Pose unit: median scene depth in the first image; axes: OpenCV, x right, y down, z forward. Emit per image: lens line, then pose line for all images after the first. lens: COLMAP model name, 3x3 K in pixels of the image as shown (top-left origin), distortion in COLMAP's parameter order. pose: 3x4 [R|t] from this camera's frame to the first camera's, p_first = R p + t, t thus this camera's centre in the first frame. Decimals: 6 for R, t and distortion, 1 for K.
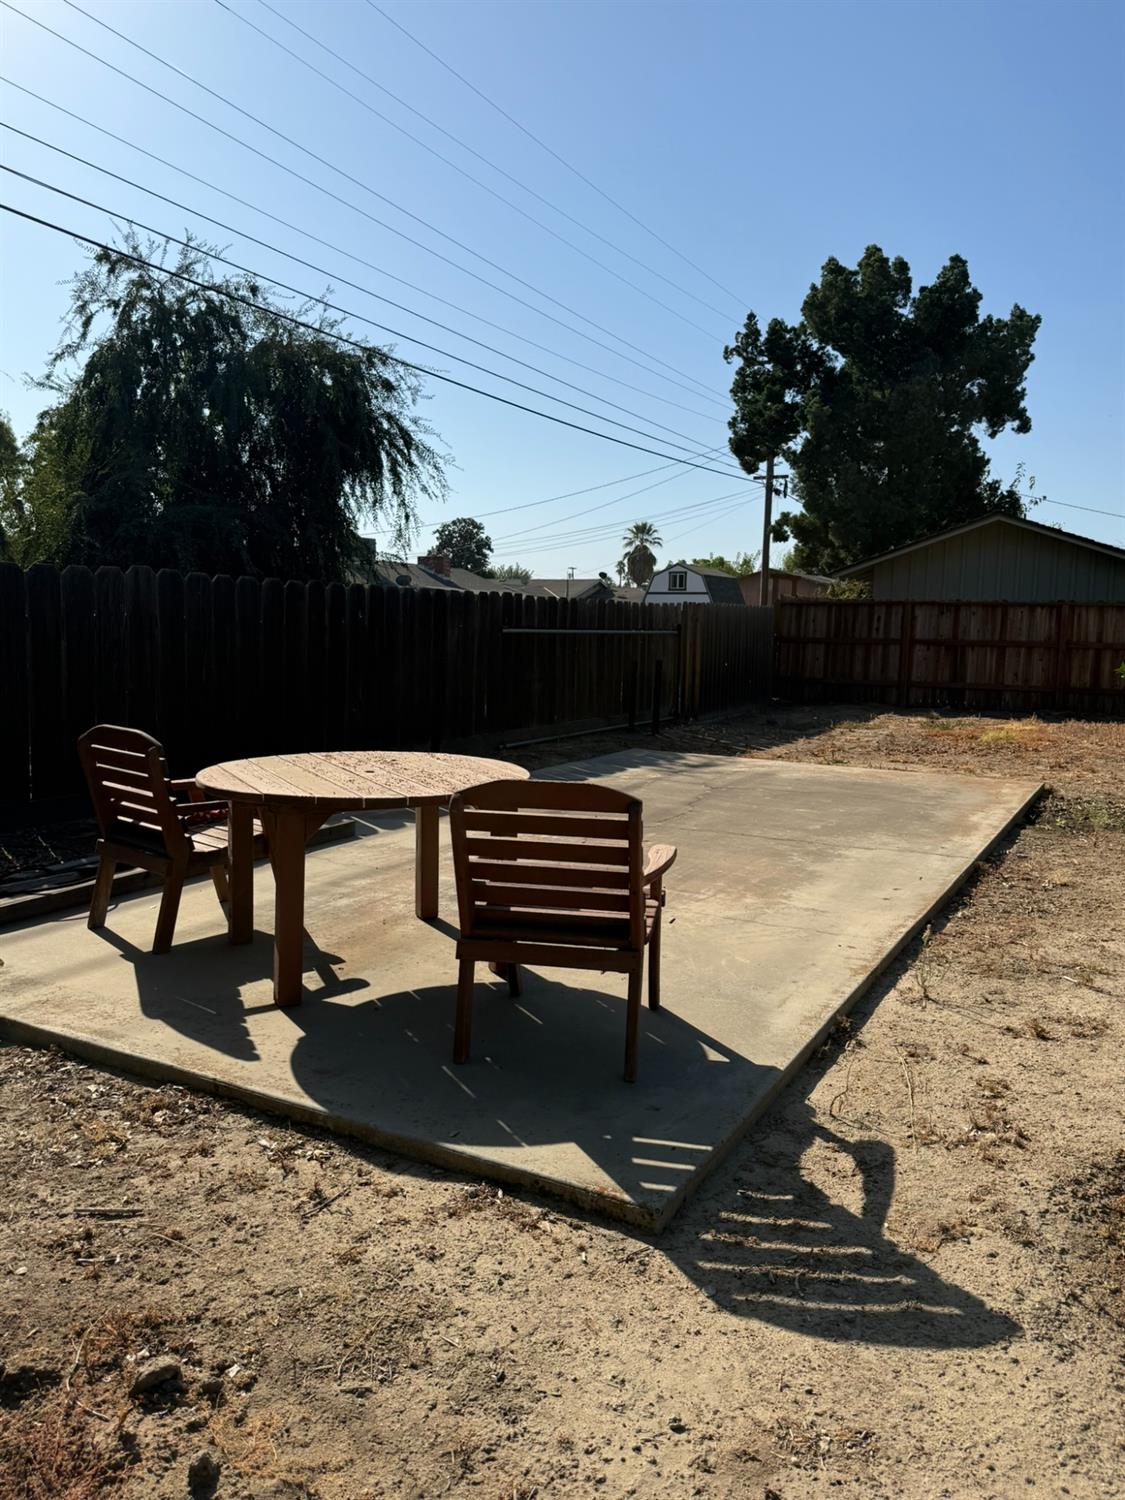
lens RADIAL K [[1116.7, 0, 562.5], [0, 1116.7, 750.0], [0, 0, 1]] dist [0.070043, -0.157476]
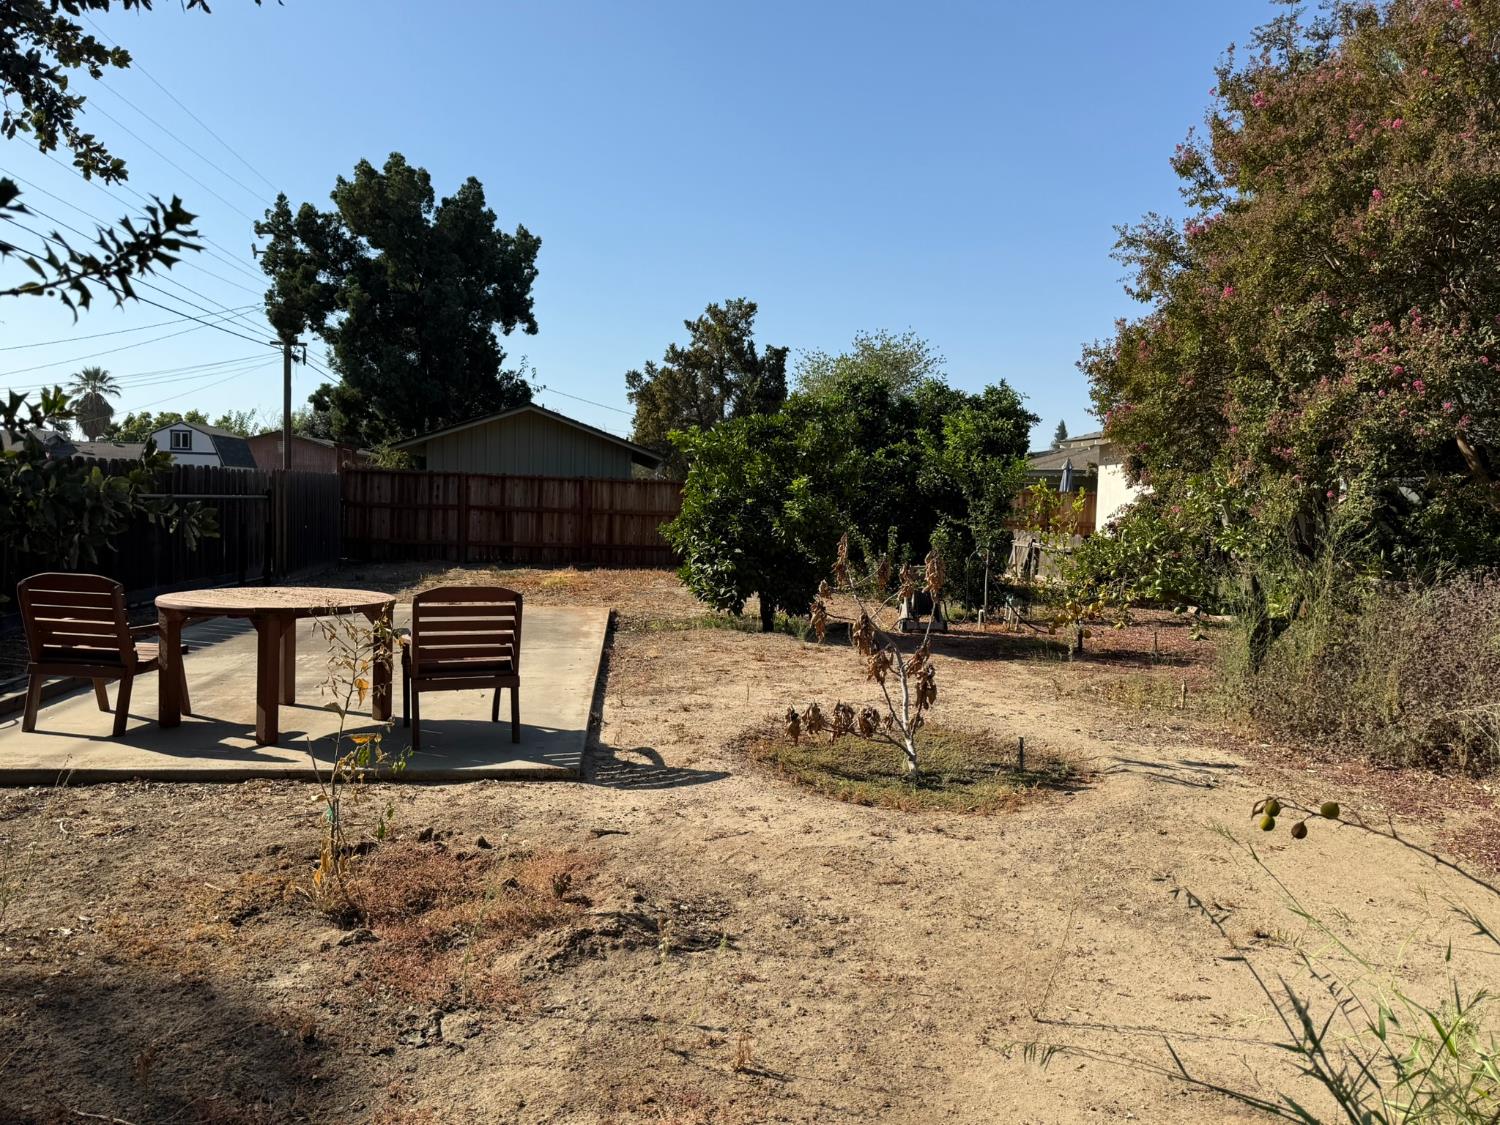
lens RADIAL K [[1092.1, 0, 750.0], [0, 1092.1, 562.5], [0, 0, 1]] dist [0.062471, -0.074911]
pose [[0.822561, -0.023749, 0.568180, -0.070874], [0.048628, 0.998405, -0.028668, 0.006505], [-0.566593, 0.051211, 0.822405, -0.082704]]
